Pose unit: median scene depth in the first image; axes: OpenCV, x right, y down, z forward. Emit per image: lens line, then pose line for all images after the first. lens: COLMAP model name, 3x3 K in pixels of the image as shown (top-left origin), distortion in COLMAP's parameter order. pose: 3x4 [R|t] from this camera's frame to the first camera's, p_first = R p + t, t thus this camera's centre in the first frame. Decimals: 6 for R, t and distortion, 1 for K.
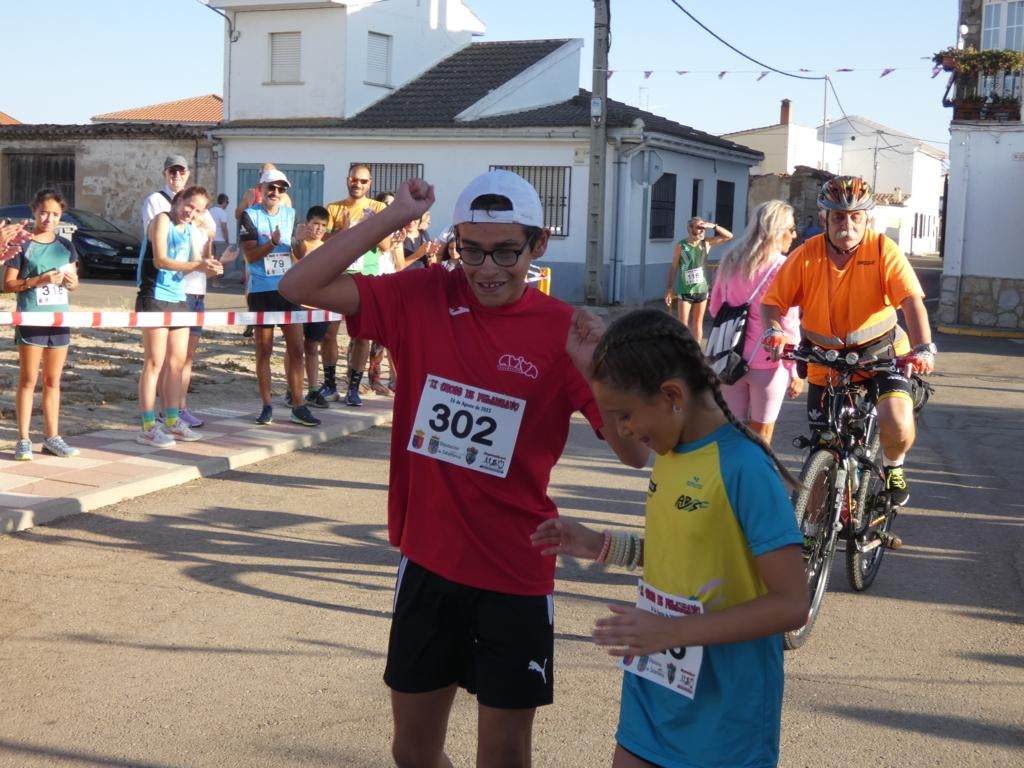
lens RADIAL K [[1572.8, 0, 530.0], [0, 1572.8, 358.3], [0, 0, 1]] dist [0.034557, 0.000000]
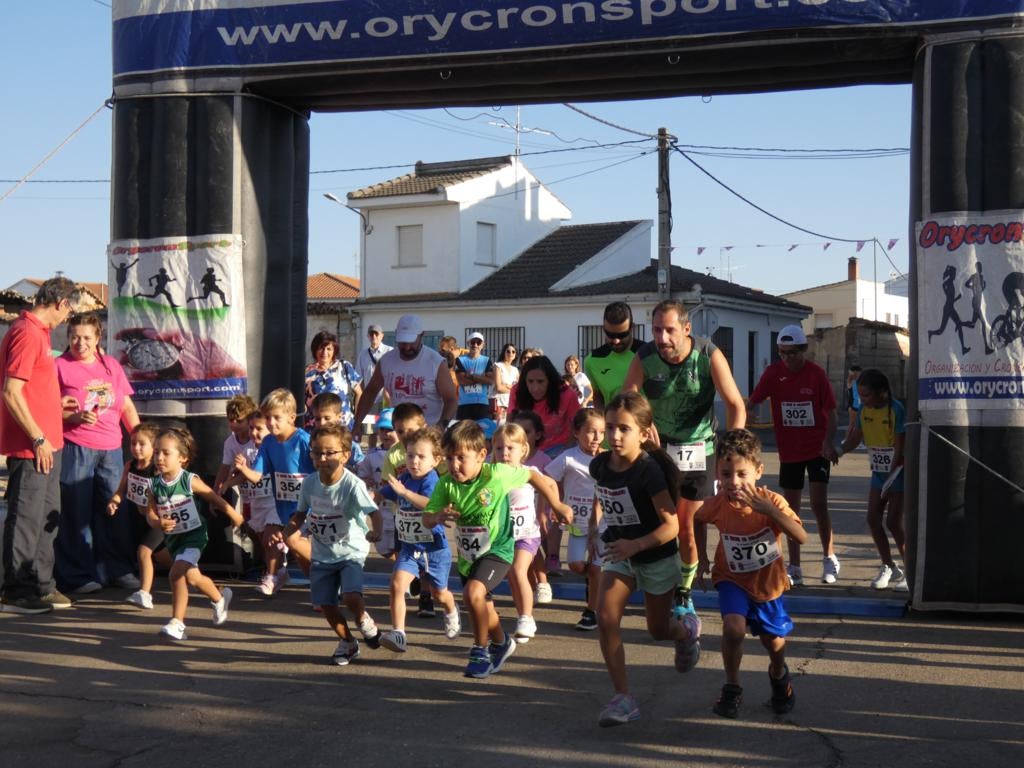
lens RADIAL K [[1572.8, 0, 509.6], [0, 1572.8, 380.0], [0, 0, 1]] dist [0.034557, 0.000000]
pose [[0.996894, -0.033400, -0.071322, 0.006719], [0.026871, 0.995523, -0.090623, 0.028079], [0.074029, 0.088425, 0.993328, -0.211476]]
